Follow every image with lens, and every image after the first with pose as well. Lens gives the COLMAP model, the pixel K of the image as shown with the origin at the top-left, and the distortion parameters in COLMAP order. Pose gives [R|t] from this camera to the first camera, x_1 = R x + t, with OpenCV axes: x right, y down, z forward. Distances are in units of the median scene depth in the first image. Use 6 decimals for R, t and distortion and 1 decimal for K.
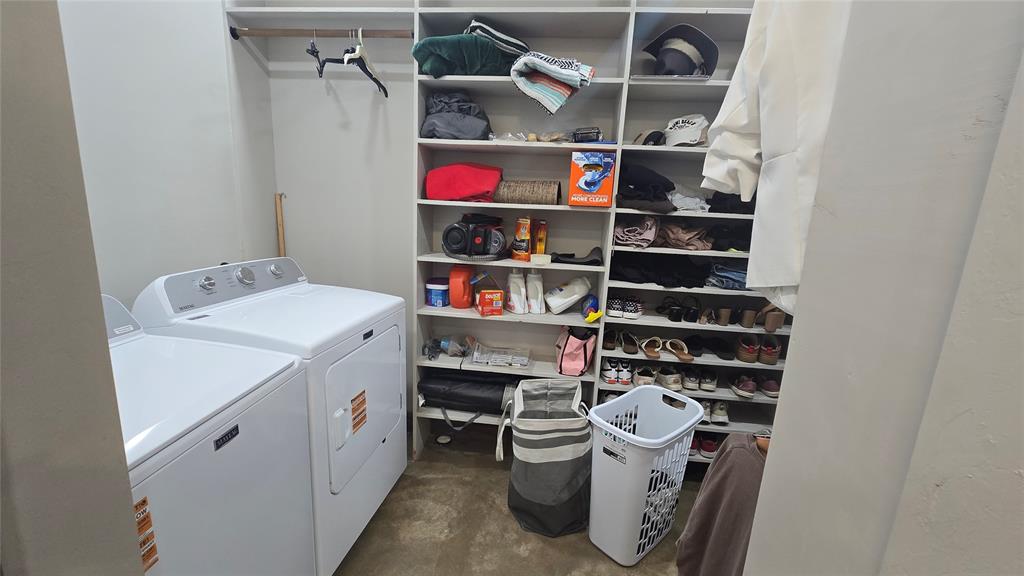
lens RADIAL K [[418.8, 0, 512.0], [0, 418.8, 288.0], [0, 0, 1]] dist [-0.000967, -0.000212]
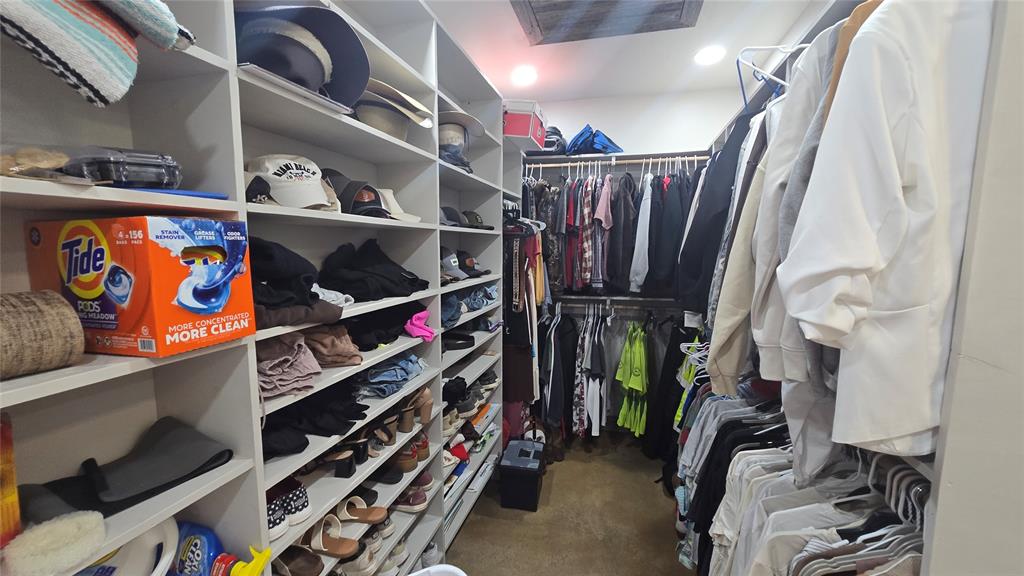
lens RADIAL K [[418.8, 0, 512.0], [0, 418.8, 288.0], [0, 0, 1]] dist [-0.000967, -0.000212]
pose [[0.155040, -0.153197, 0.975958, -0.164285], [0.197780, 0.972716, 0.121269, -0.245850], [-0.967908, 0.174223, 0.181110, 0.640990]]
